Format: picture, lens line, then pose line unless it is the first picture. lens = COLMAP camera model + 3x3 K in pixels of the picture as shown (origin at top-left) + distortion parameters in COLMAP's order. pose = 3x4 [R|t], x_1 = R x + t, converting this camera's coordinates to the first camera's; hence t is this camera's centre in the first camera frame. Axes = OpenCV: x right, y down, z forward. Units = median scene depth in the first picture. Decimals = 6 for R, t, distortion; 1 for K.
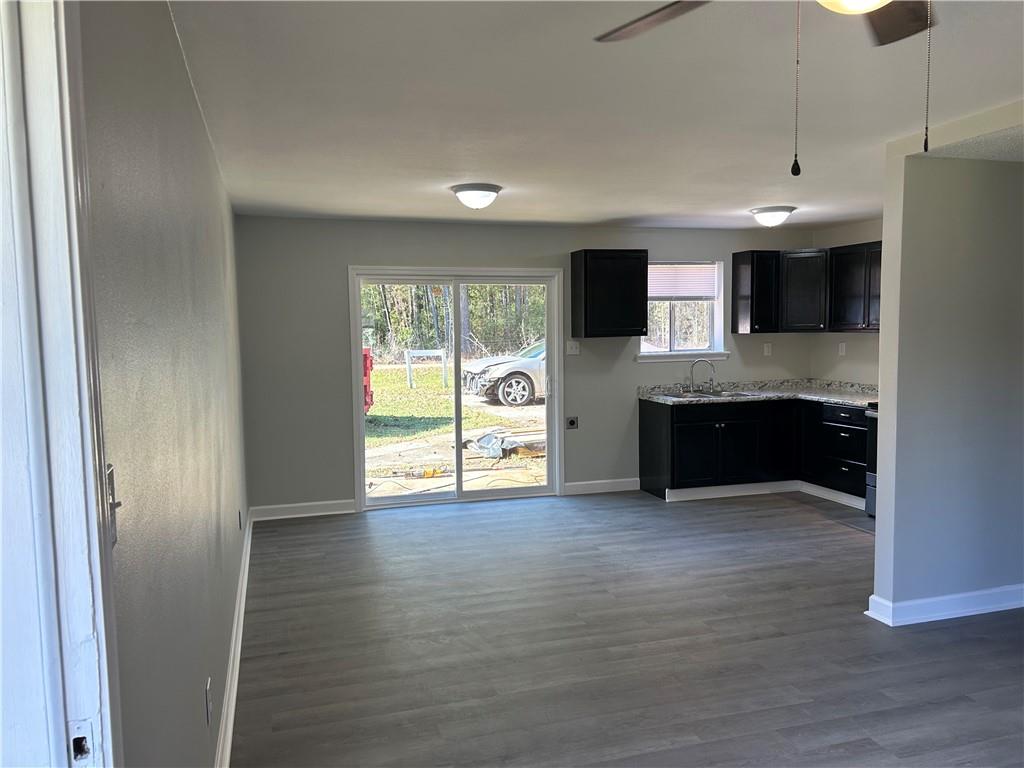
lens RADIAL K [[762.4, 0, 508.5], [0, 762.4, 385.1], [0, 0, 1]] dist [0.049640, -0.037824]
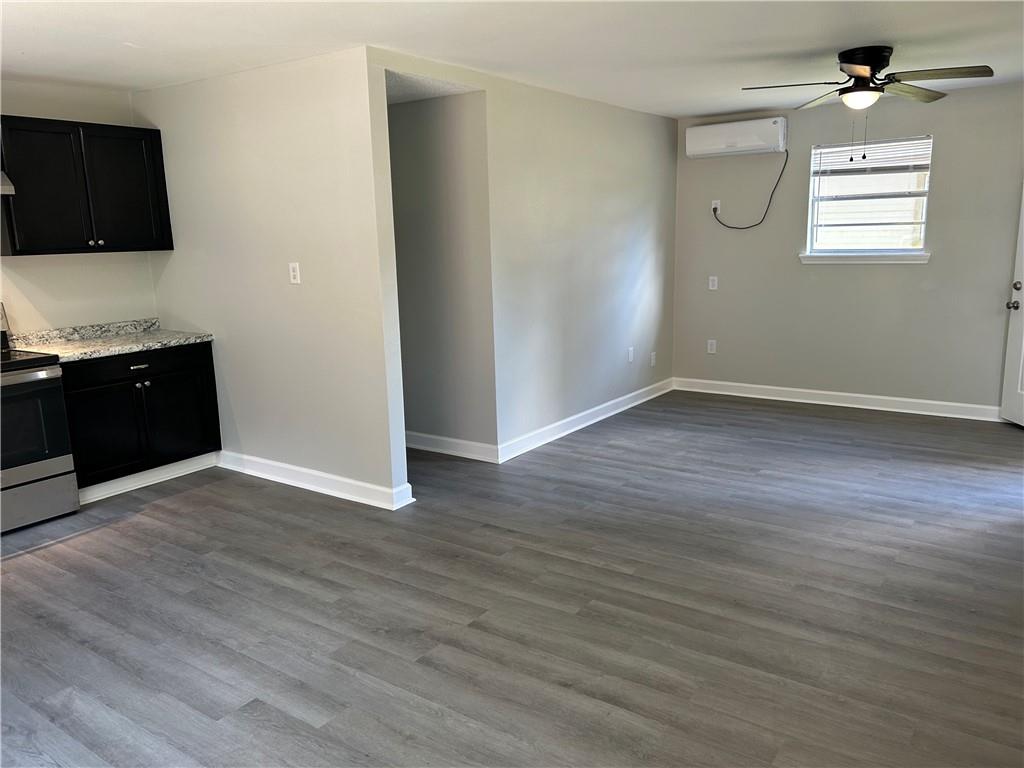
lens RADIAL K [[762.4, 0, 541.2], [0, 762.4, 388.9], [0, 0, 1]] dist [0.049640, -0.037824]
pose [[-0.619776, -0.135132, 0.773057, -0.398922], [0.095353, 0.964798, 0.245095, -0.085394], [-0.778965, 0.225618, -0.585073, 1.307086]]
